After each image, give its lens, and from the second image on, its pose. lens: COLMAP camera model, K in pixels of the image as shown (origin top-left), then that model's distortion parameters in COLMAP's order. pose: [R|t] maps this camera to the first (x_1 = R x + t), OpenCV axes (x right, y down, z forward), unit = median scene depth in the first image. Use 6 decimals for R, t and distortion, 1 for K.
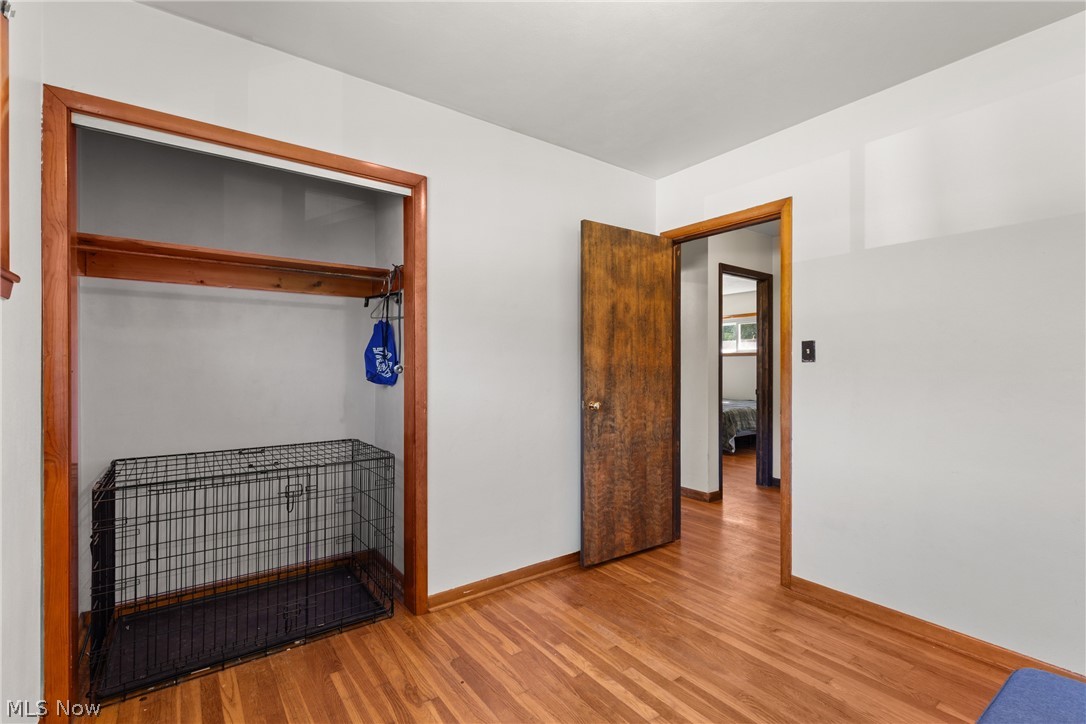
lens RADIAL K [[490.6, 0, 543.7], [0, 490.6, 368.6], [0, 0, 1]] dist [0.003271, 0.000241]
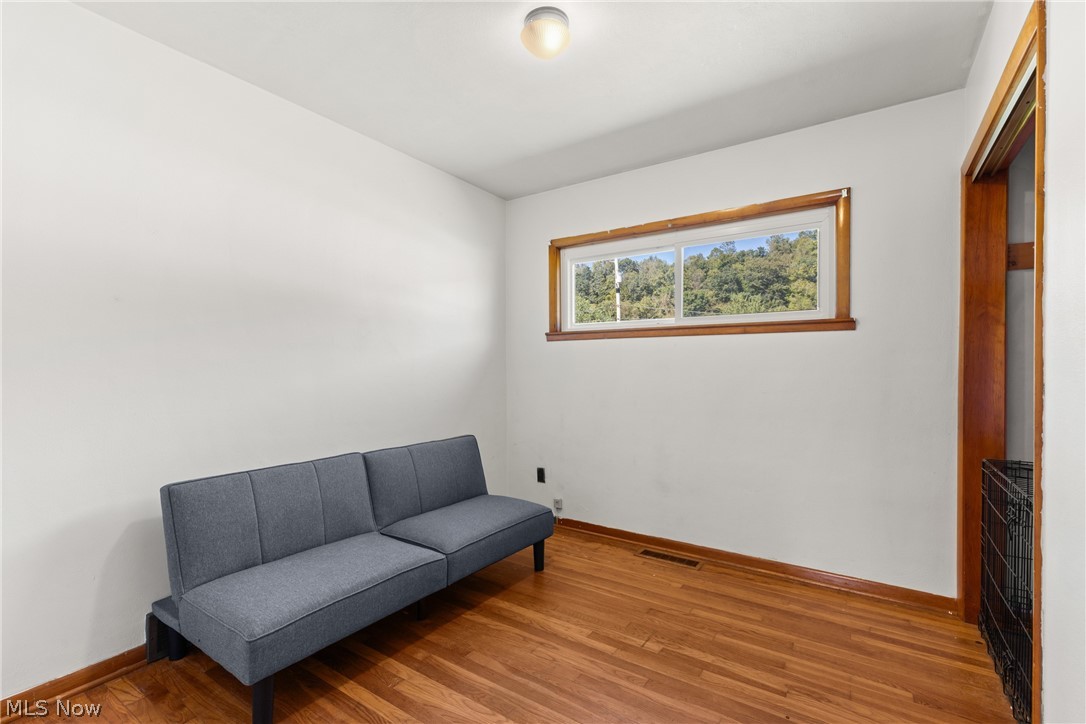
lens RADIAL K [[490.6, 0, 543.7], [0, 490.6, 368.6], [0, 0, 1]] dist [0.003271, 0.000241]
pose [[-0.944013, 0.003906, -0.329885, 0.553620], [0.002995, 0.999990, 0.003269, 0.000646], [0.329895, 0.002098, -0.944015, 1.719397]]
